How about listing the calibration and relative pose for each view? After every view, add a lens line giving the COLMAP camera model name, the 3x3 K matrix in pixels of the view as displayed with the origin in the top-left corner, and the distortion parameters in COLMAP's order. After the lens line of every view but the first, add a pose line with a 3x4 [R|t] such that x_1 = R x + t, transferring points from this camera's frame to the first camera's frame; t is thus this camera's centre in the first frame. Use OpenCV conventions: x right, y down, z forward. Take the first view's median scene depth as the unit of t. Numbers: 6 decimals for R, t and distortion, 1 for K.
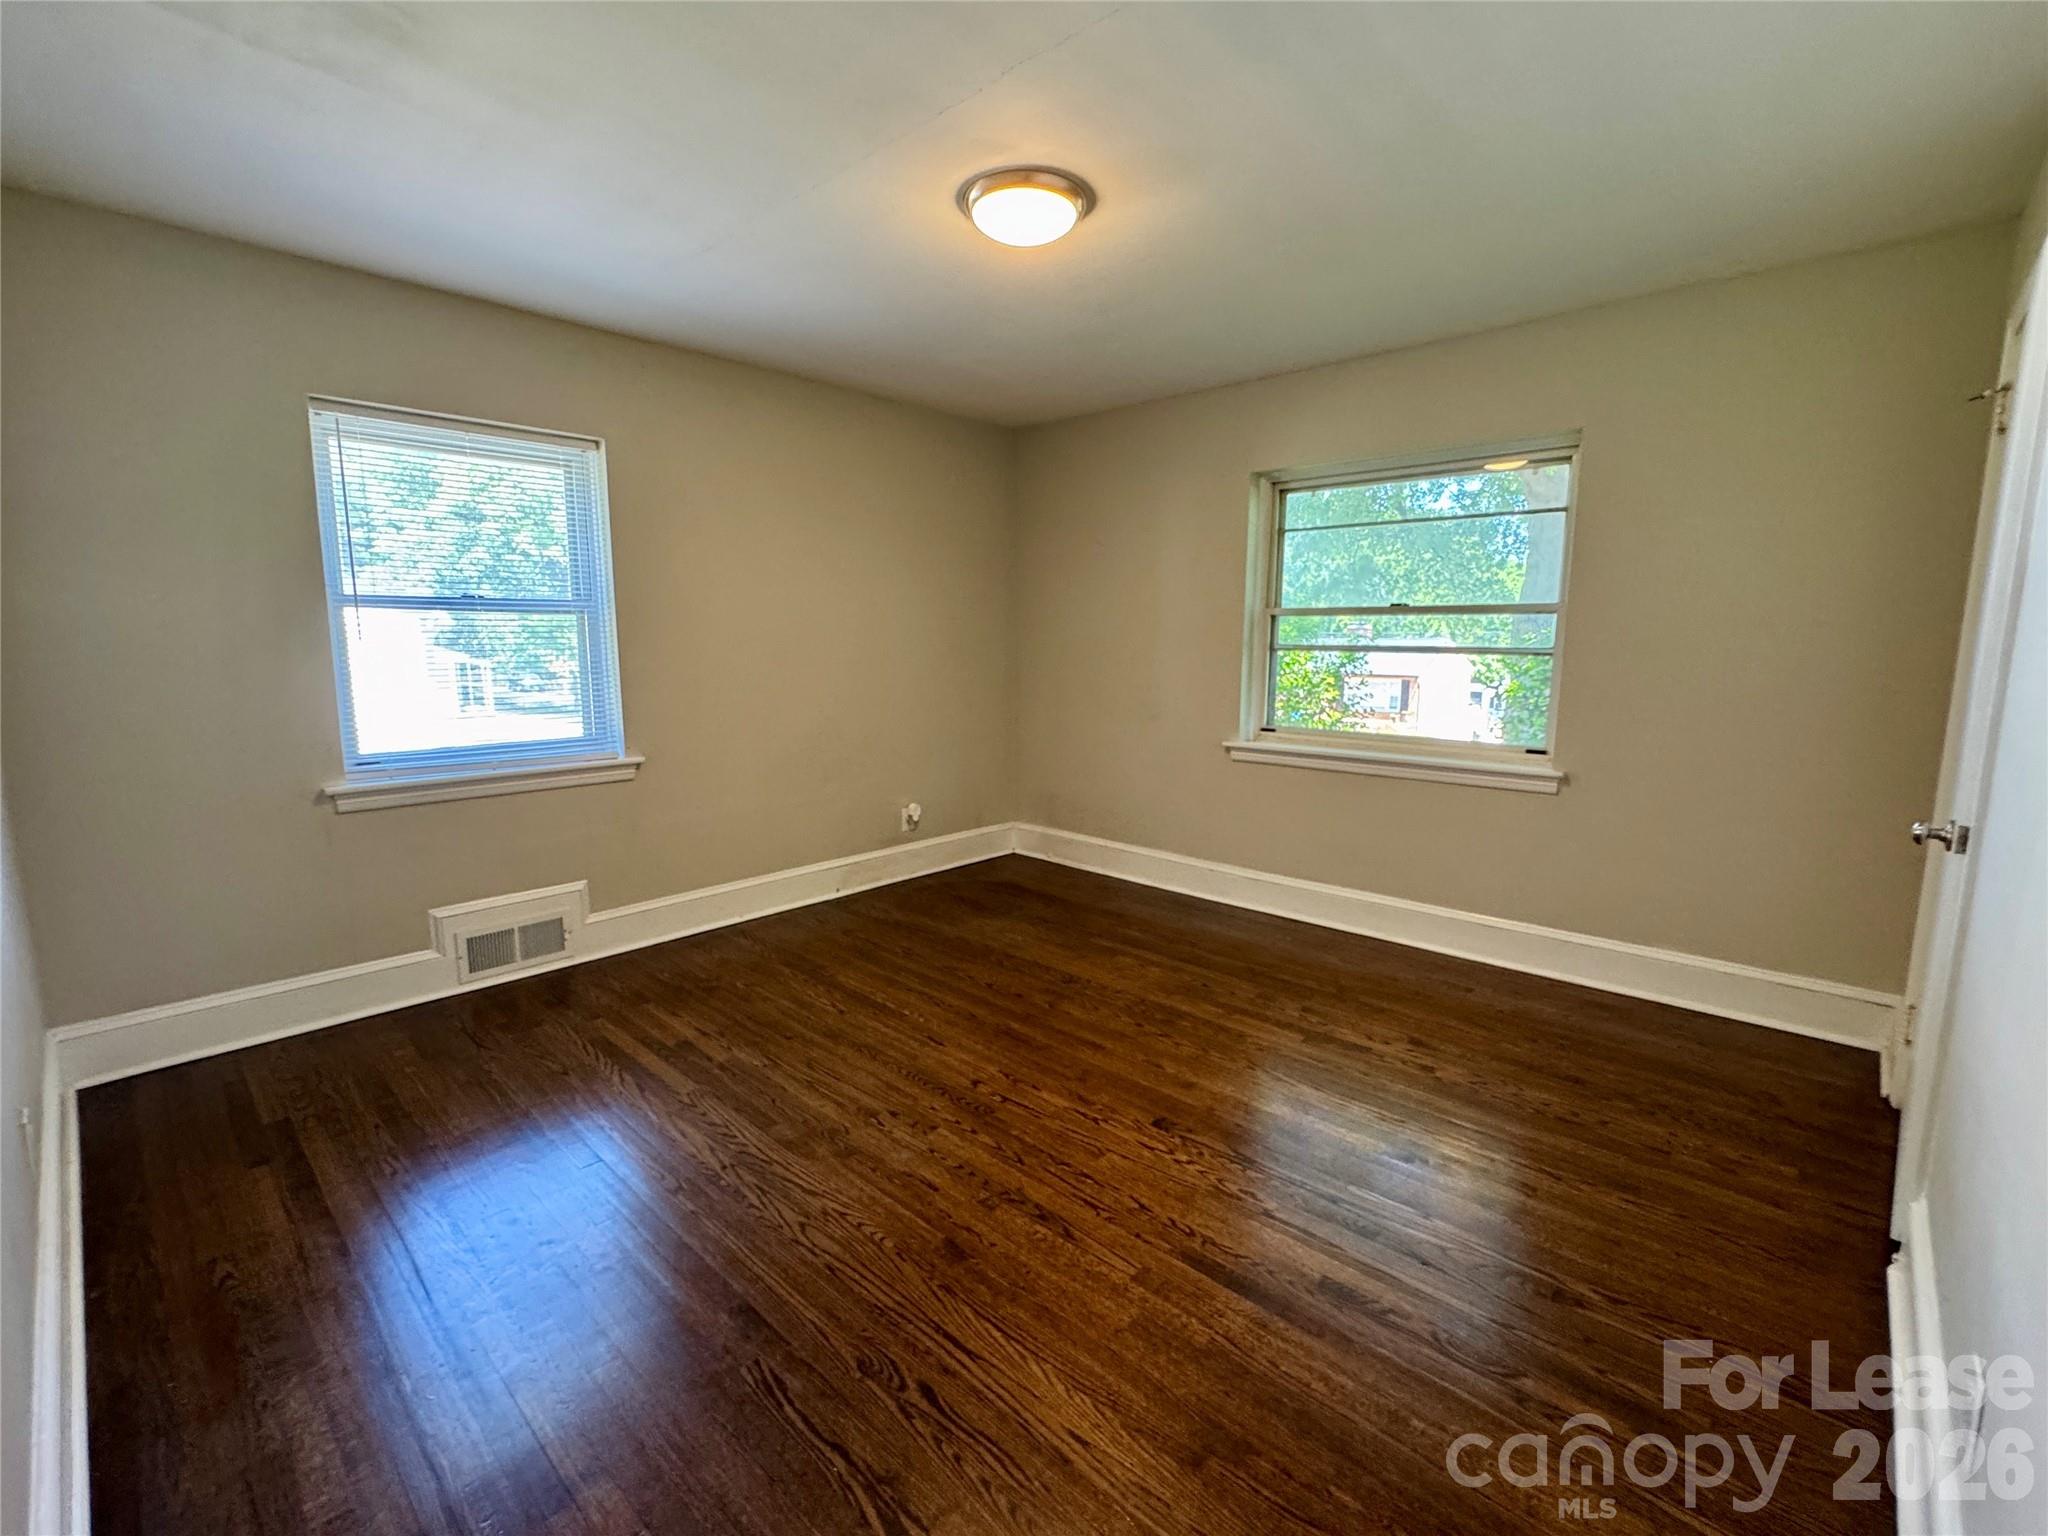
lens RADIAL K [[890.0, 0, 1023.6], [0, 890.0, 767.9], [0, 0, 1]] dist [-0.002022, -0.000120]
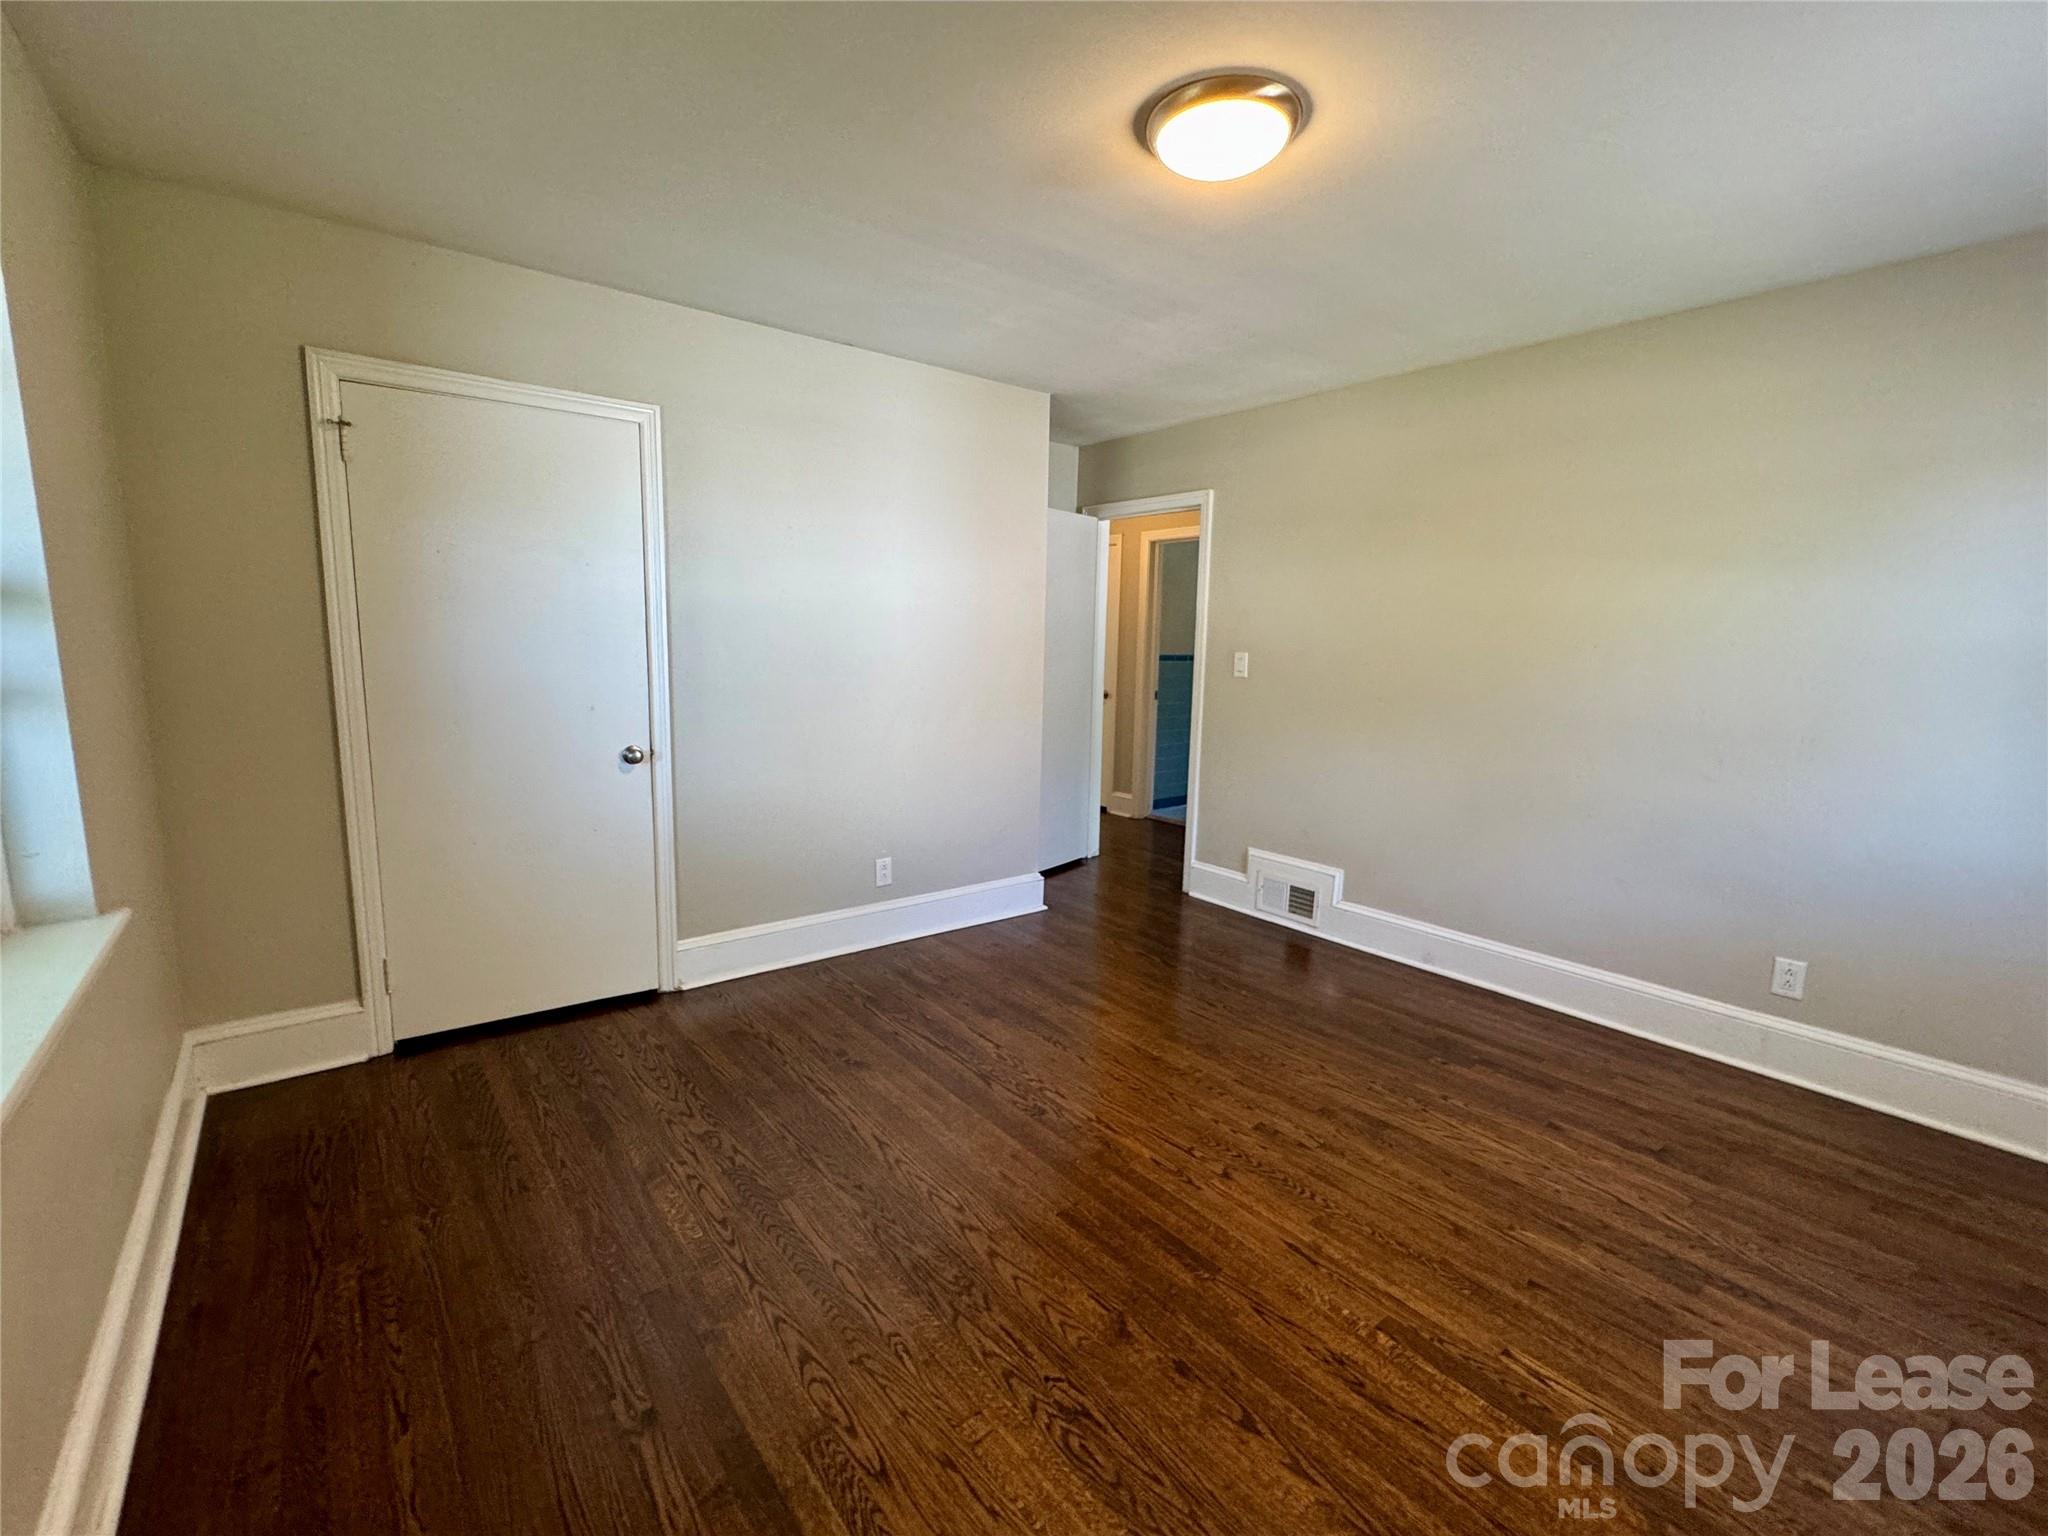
lens RADIAL K [[890.0, 0, 1024.8], [0, 890.0, 766.4], [0, 0, 1]] dist [-0.002022, -0.000120]
pose [[-0.988811, -0.043491, 0.142694, 0.034000], [-0.000138, 0.956825, 0.290665, -0.283823], [-0.149175, 0.287393, -0.946125, 1.775447]]
